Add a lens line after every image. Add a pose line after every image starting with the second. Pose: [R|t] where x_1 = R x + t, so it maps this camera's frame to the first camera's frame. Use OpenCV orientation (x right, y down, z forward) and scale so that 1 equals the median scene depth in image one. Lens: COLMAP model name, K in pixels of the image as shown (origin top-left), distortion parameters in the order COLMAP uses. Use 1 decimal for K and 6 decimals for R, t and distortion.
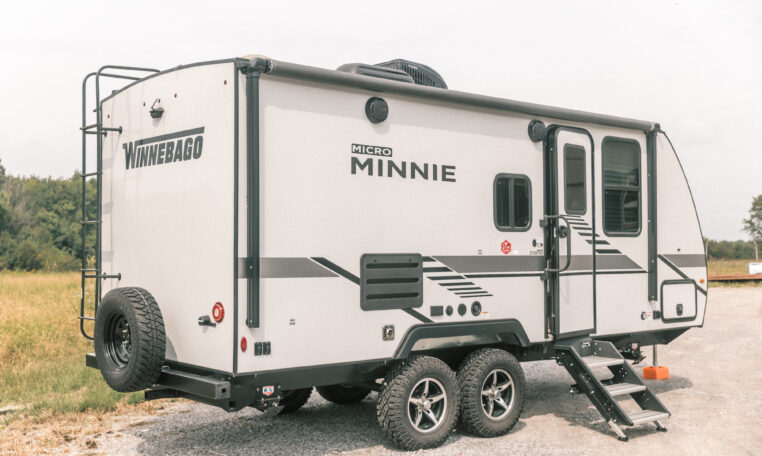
lens RADIAL K [[883.0, 0, 381.0], [0, 883.0, 228.0], [0, 0, 1]] dist [0.004091, 0.001675]
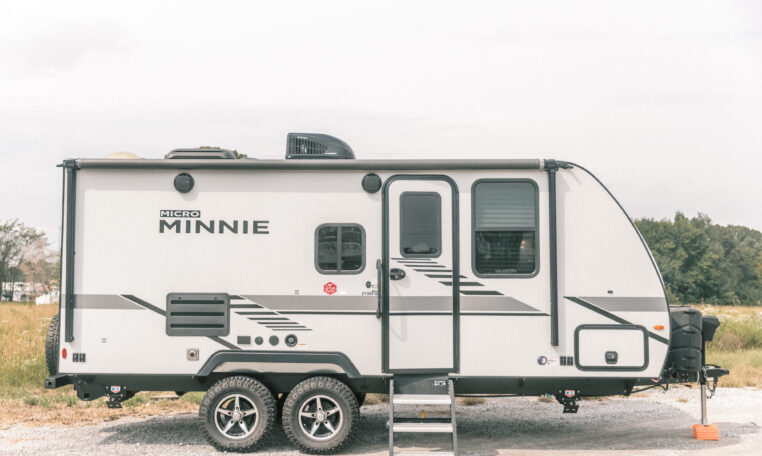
lens RADIAL K [[812.4, 0, 381.0], [0, 812.4, 228.0], [0, 0, 1]] dist [-0.009723, -0.013646]
pose [[0.750058, -0.040802, -0.660112, 0.929302], [0.011174, 0.998735, -0.049036, -0.003923], [0.661277, 0.029404, 0.749565, 0.268996]]
